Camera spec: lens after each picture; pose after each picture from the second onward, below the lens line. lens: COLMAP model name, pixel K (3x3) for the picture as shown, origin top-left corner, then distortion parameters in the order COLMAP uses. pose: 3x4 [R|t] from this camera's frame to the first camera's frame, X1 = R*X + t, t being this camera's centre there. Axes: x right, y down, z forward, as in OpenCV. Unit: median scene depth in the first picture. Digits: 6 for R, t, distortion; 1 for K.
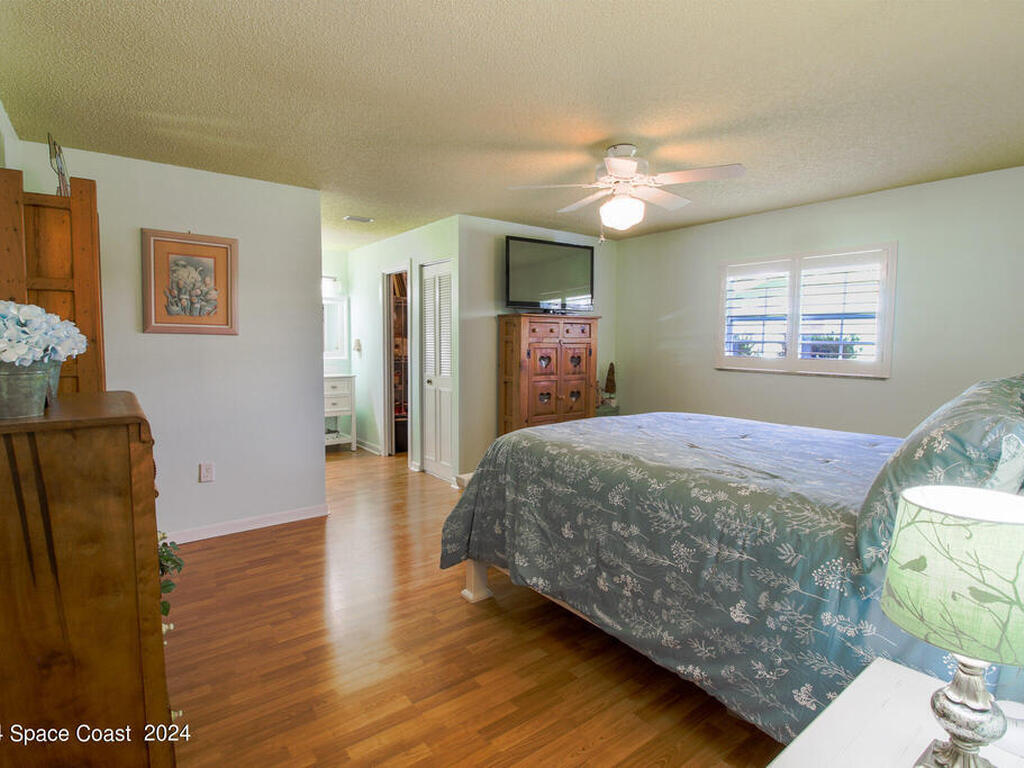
lens RADIAL K [[538.5, 0, 514.3], [0, 538.5, 383.3], [0, 0, 1]] dist [0.019181, -0.000018]
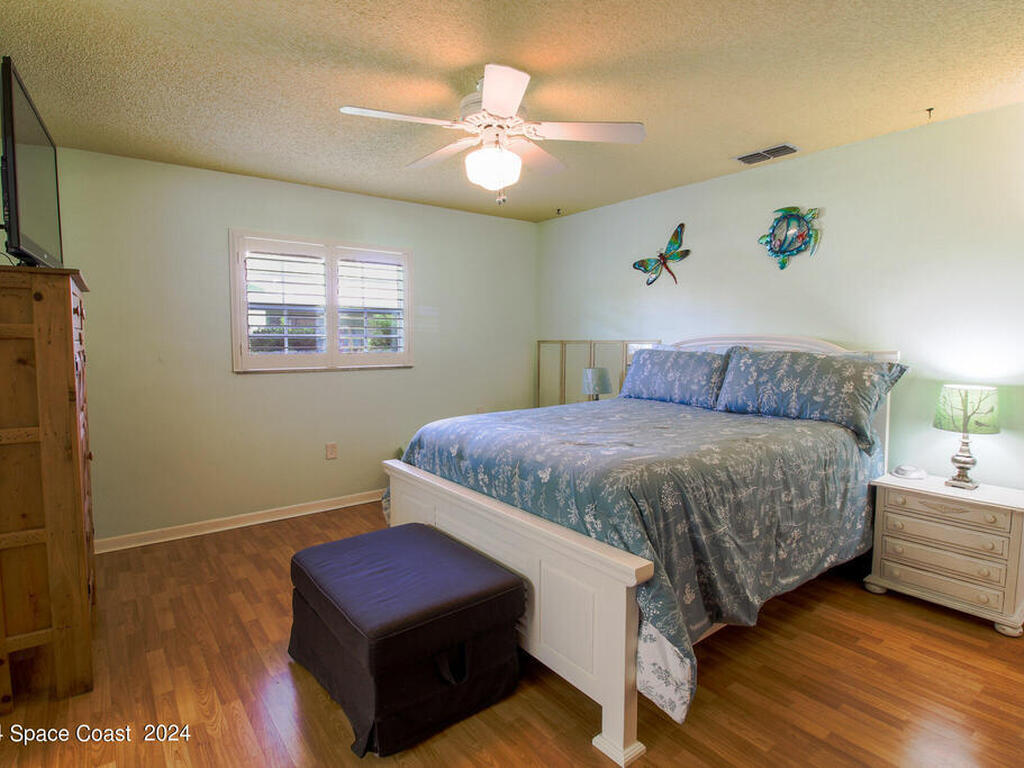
lens RADIAL K [[538.5, 0, 512.8], [0, 538.5, 379.1], [0, 0, 1]] dist [0.019181, -0.000018]
pose [[0.001332, -0.084566, 0.996417, -0.468242], [0.078053, 0.993387, 0.084205, -0.063211], [-0.996948, 0.077661, 0.007924, 0.771649]]
